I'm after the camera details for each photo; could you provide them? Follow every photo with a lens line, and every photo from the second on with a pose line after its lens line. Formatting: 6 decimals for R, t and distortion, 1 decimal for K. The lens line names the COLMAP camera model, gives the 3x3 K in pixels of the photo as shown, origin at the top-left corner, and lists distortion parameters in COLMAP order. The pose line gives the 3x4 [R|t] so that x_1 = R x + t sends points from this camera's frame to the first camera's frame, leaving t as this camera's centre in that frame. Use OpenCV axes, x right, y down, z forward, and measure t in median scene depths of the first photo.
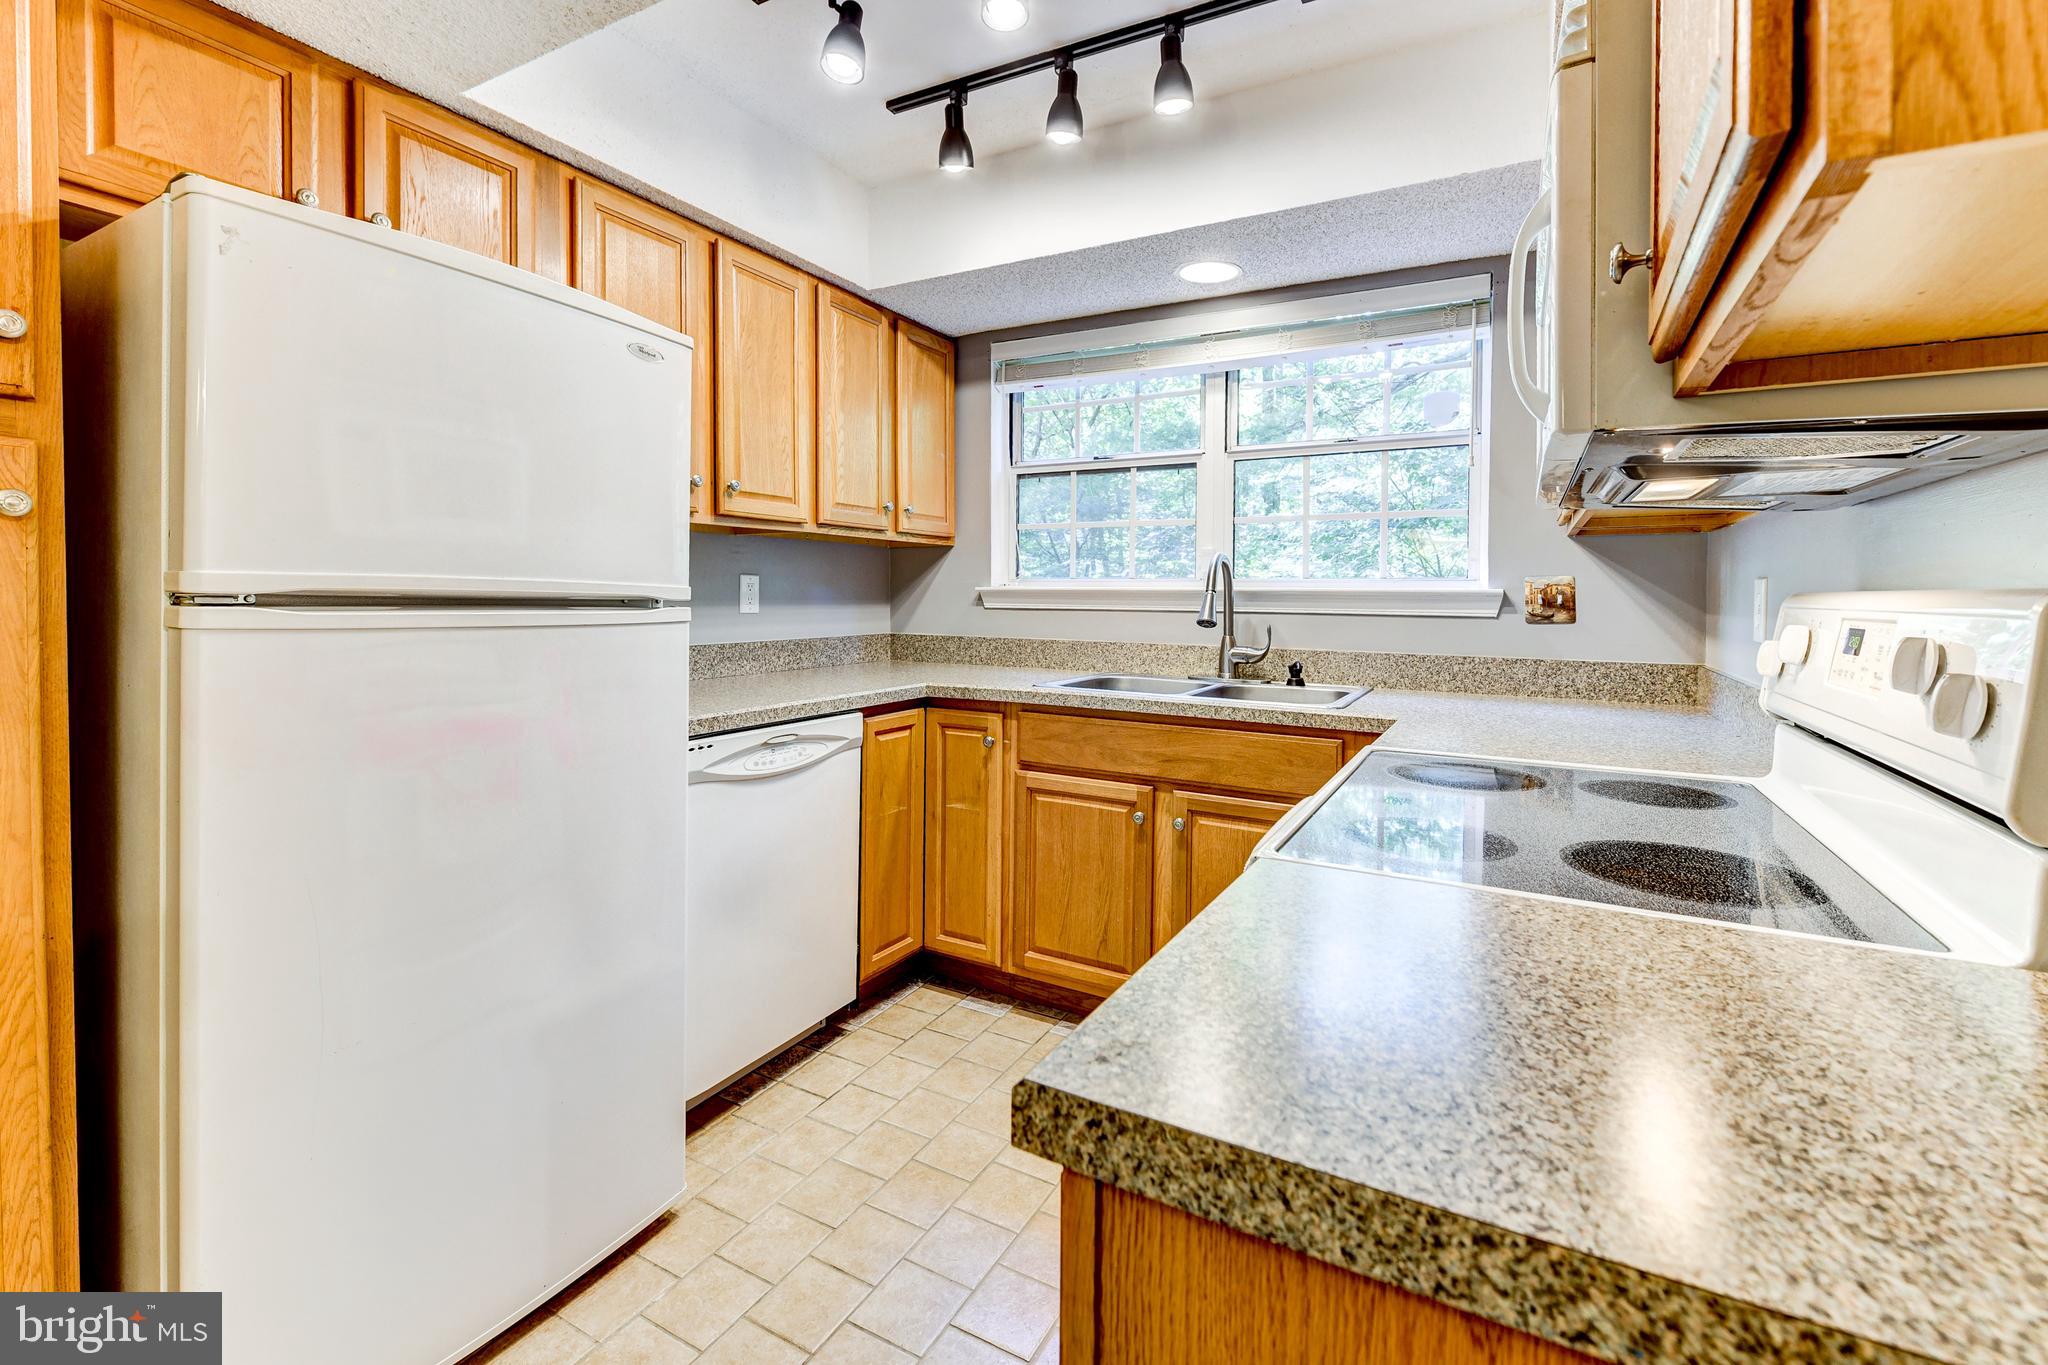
lens RADIAL K [[866.3, 0, 1053.5], [0, 866.3, 613.0], [0, 0, 1]] dist [-0.000537, -0.000431]
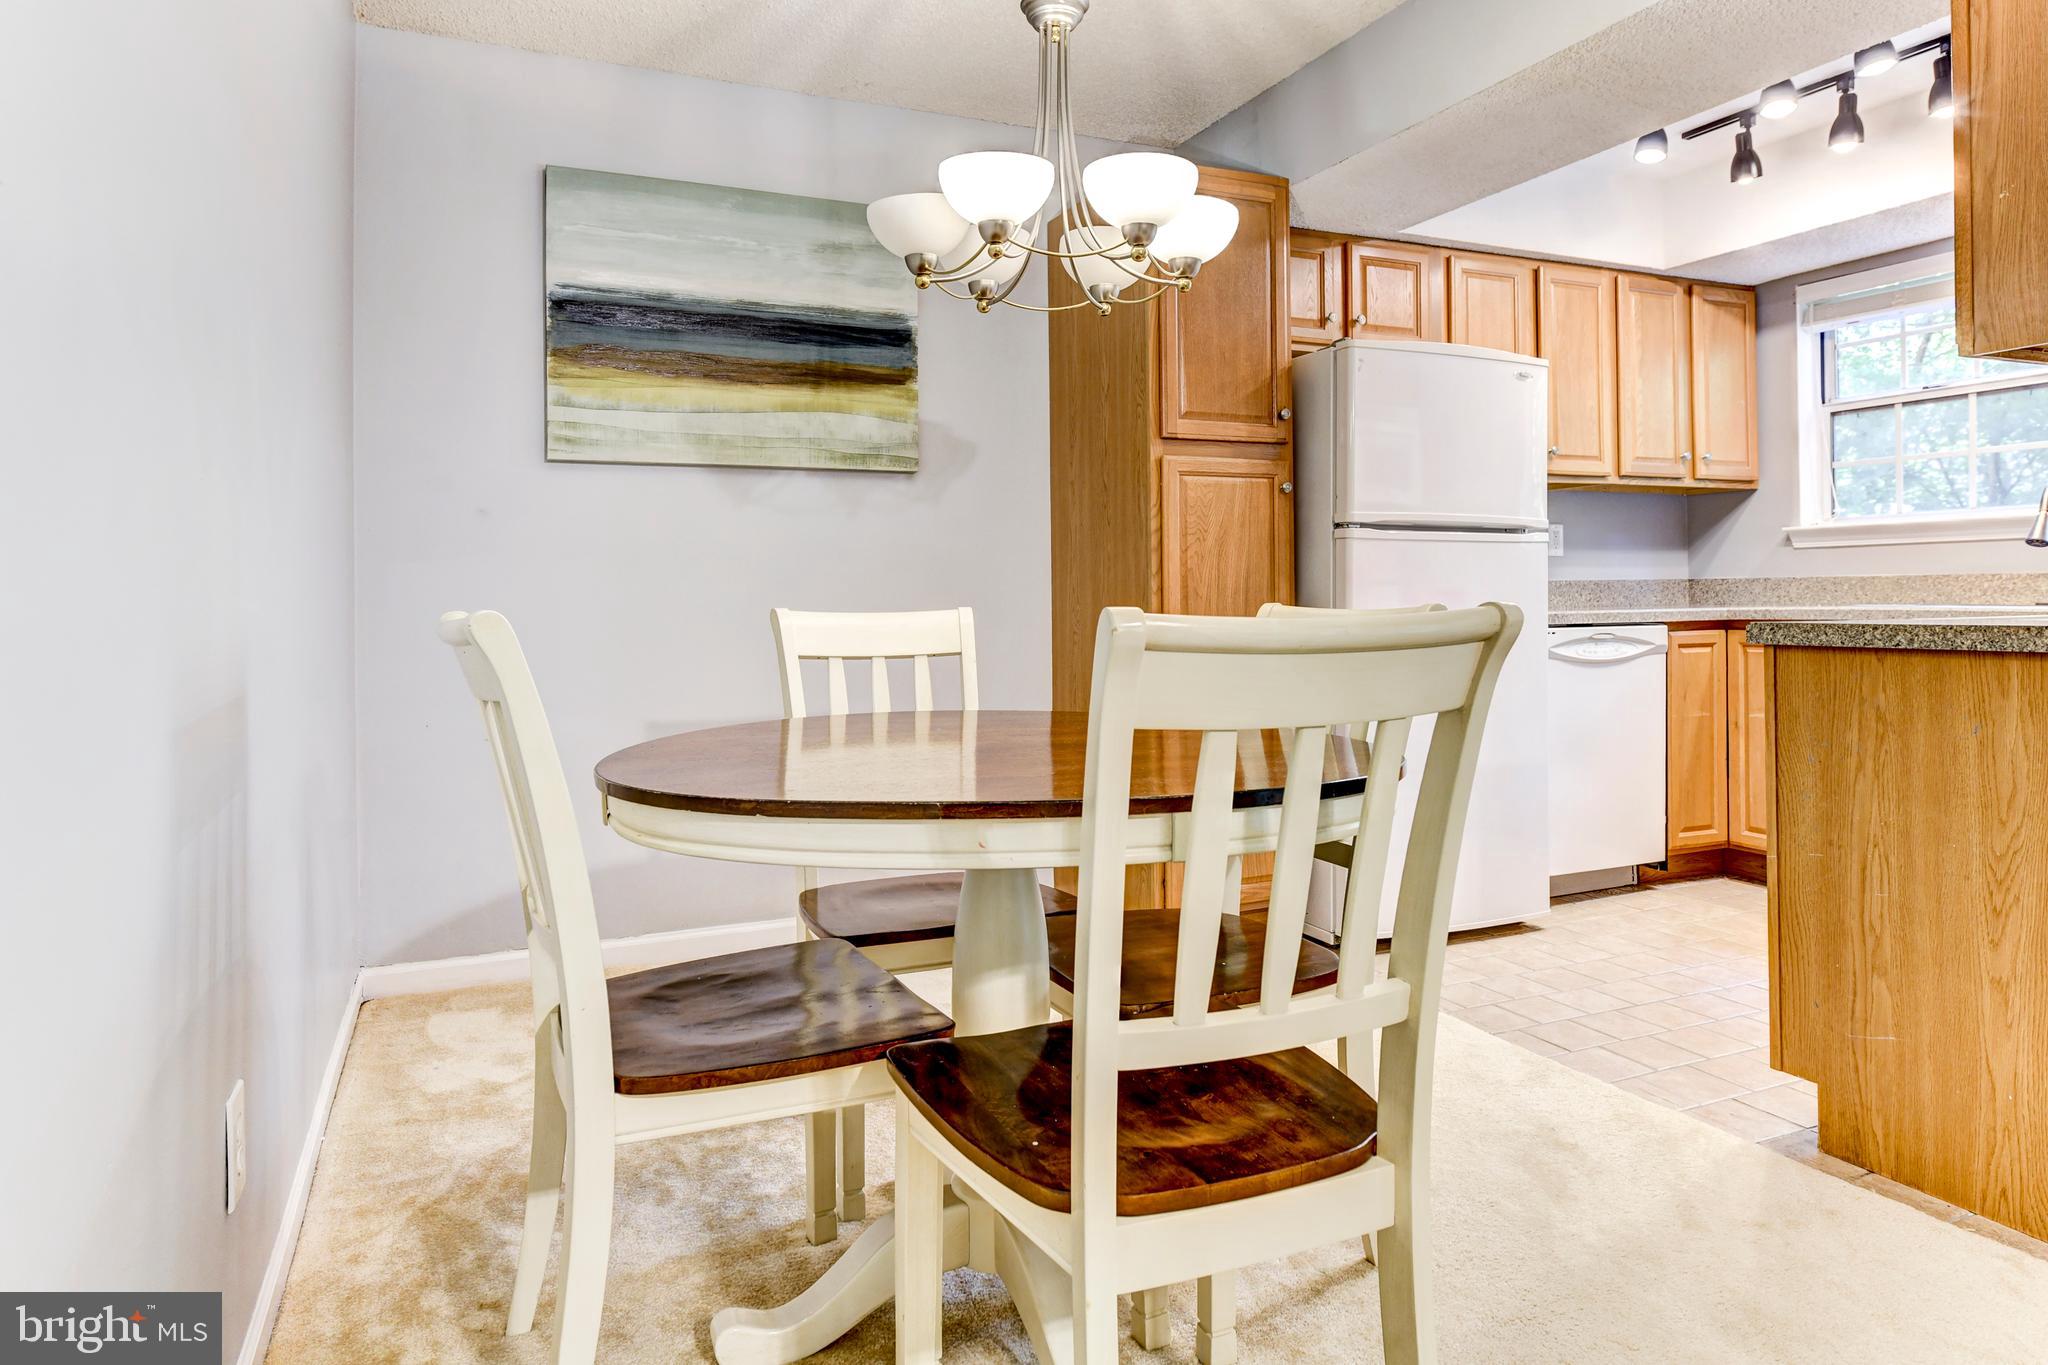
lens RADIAL K [[1219.7, 0, 1018.4], [0, 1219.7, 590.8], [0, 0, 1]] dist [0.003180, 0.000828]
pose [[0.778058, -0.018252, -0.627928, 0.140334], [0.002799, 0.999669, -0.025589, 0.099424], [0.628187, 0.018152, 0.777851, -0.855548]]
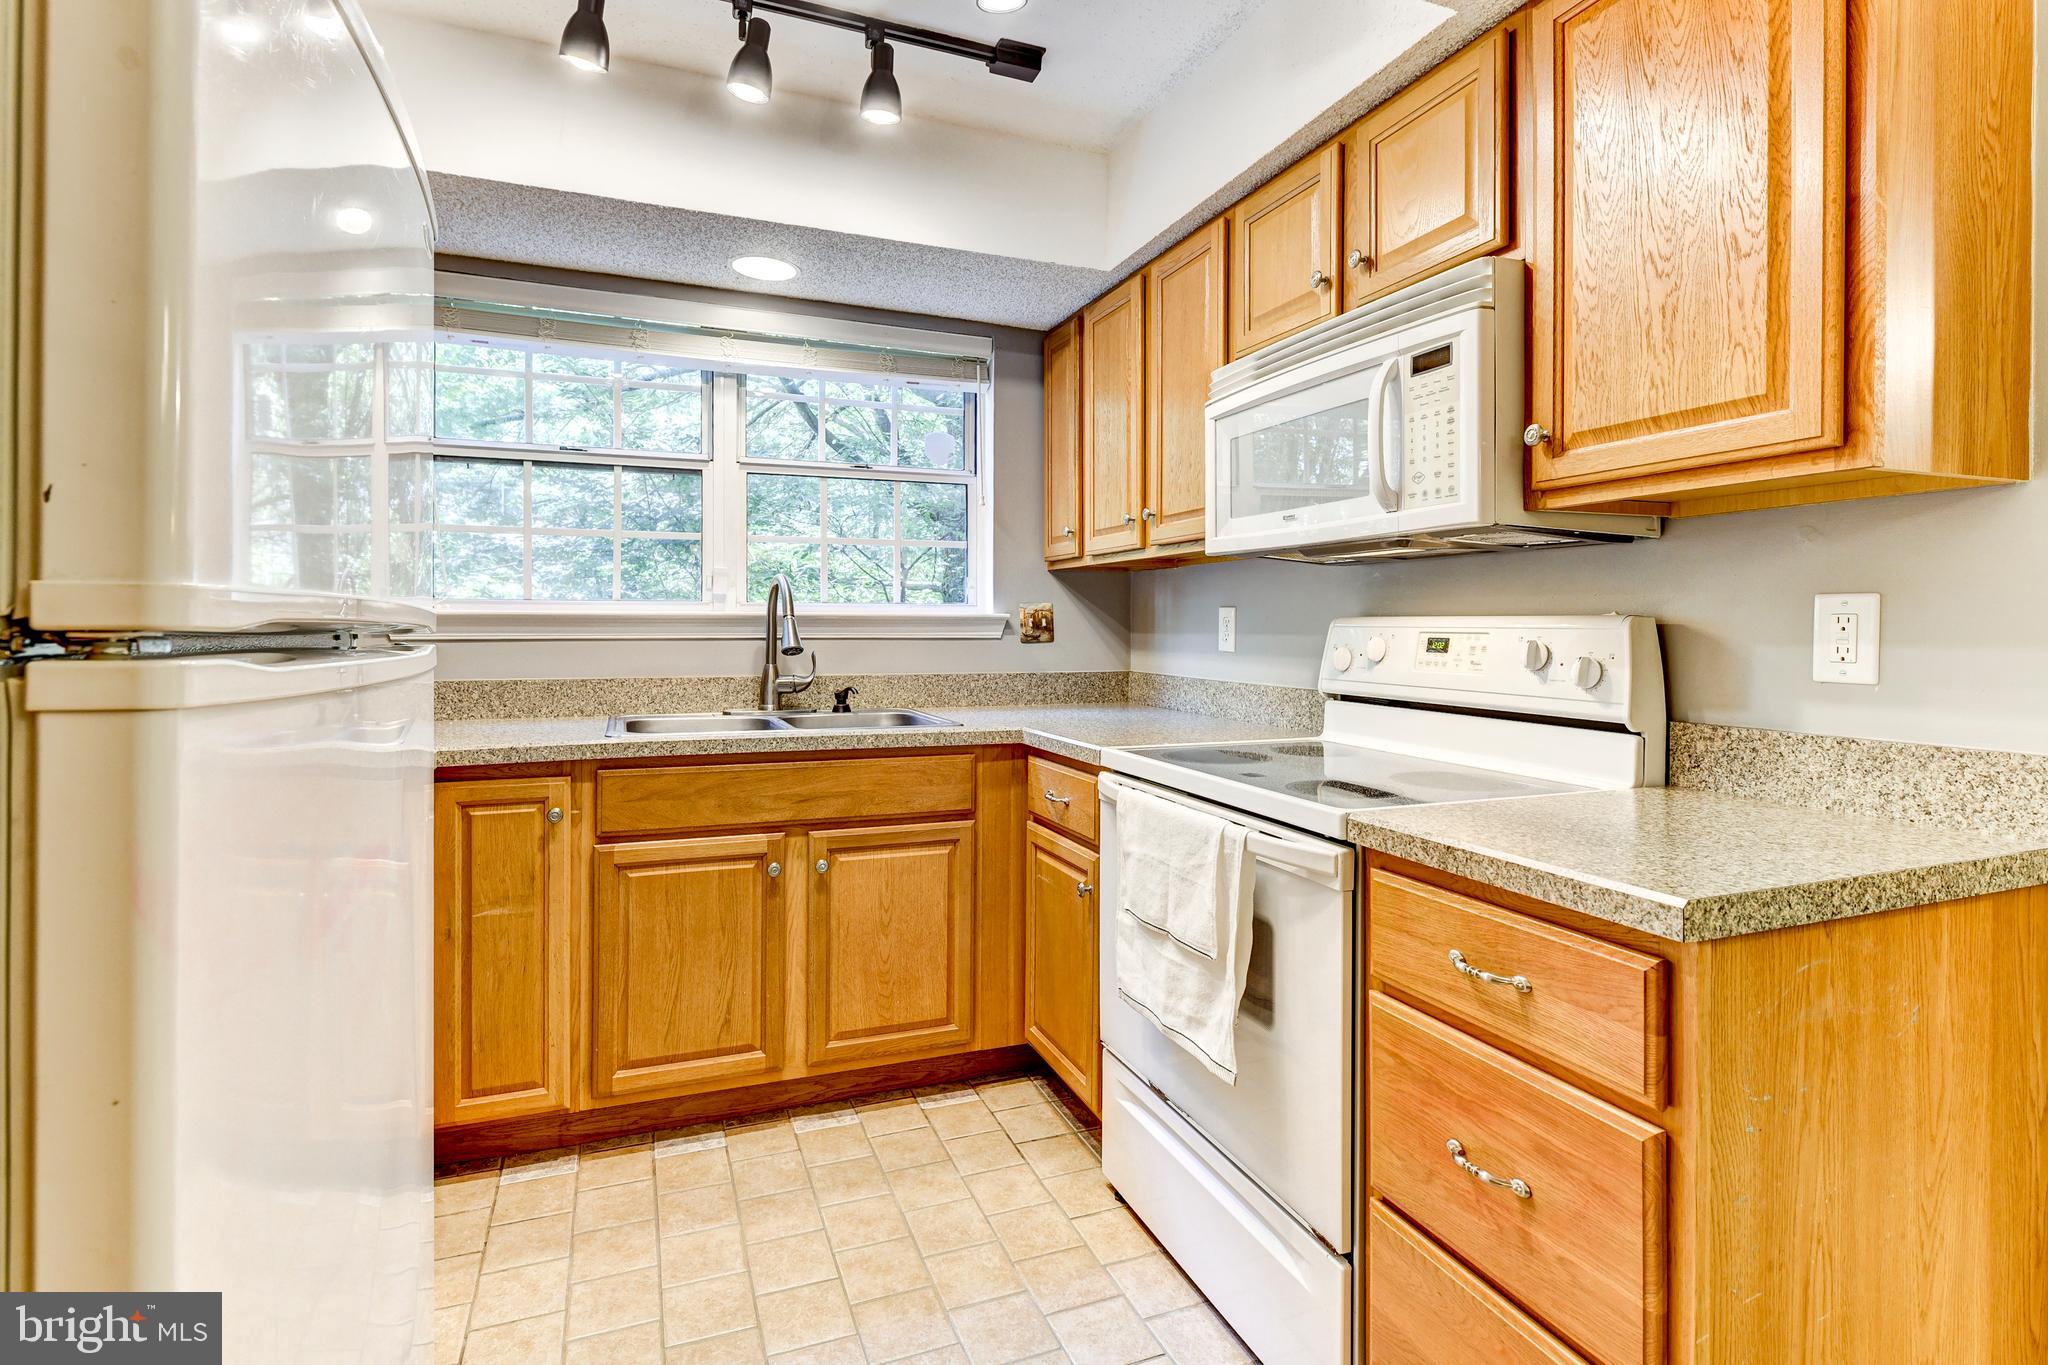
lens RADIAL K [[984.1, 0, 990.0], [0, 984.1, 632.3], [0, 0, 1]] dist [0.001559, 0.000220]
pose [[0.661045, -0.014065, 0.750214, -0.457086], [0.019413, 0.999810, 0.001639, -0.005369], [-0.750095, 0.013480, 0.661193, 0.139216]]
